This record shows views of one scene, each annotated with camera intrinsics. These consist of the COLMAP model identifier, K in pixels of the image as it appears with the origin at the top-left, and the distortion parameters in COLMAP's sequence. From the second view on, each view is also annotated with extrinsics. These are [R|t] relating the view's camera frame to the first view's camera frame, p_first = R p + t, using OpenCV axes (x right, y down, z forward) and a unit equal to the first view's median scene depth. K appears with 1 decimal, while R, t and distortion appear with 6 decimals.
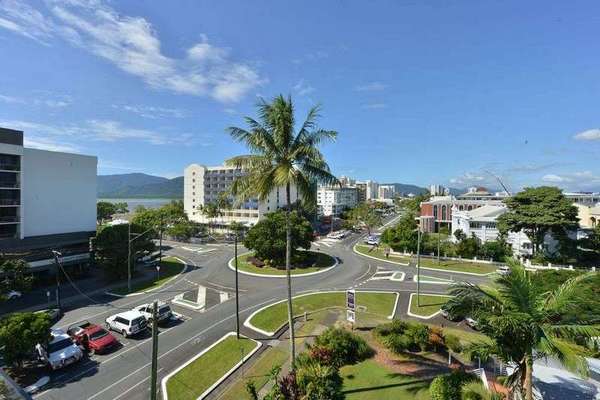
lens RADIAL K [[251.2, 0, 300.0], [0, 251.2, 200.0], [0, 0, 1]] dist [-0.000962, 0.000007]
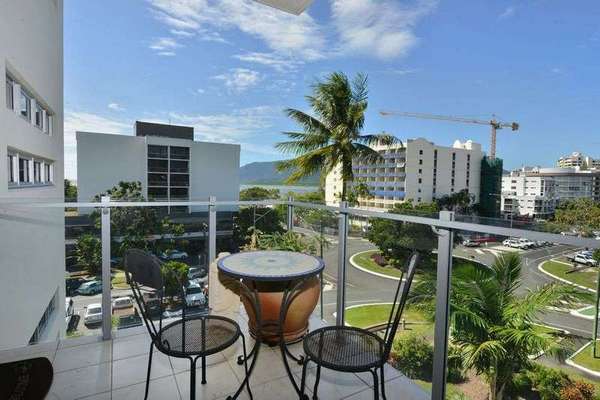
lens RADIAL K [[315.6, 0, 300.0], [0, 315.6, 200.0], [0, 0, 1]] dist [0.000750, -0.000054]
pose [[0.844031, 0.040326, -0.534777, 0.104110], [-0.022611, 0.998958, 0.039642, 0.005853], [0.535818, -0.021368, 0.844063, -0.025445]]
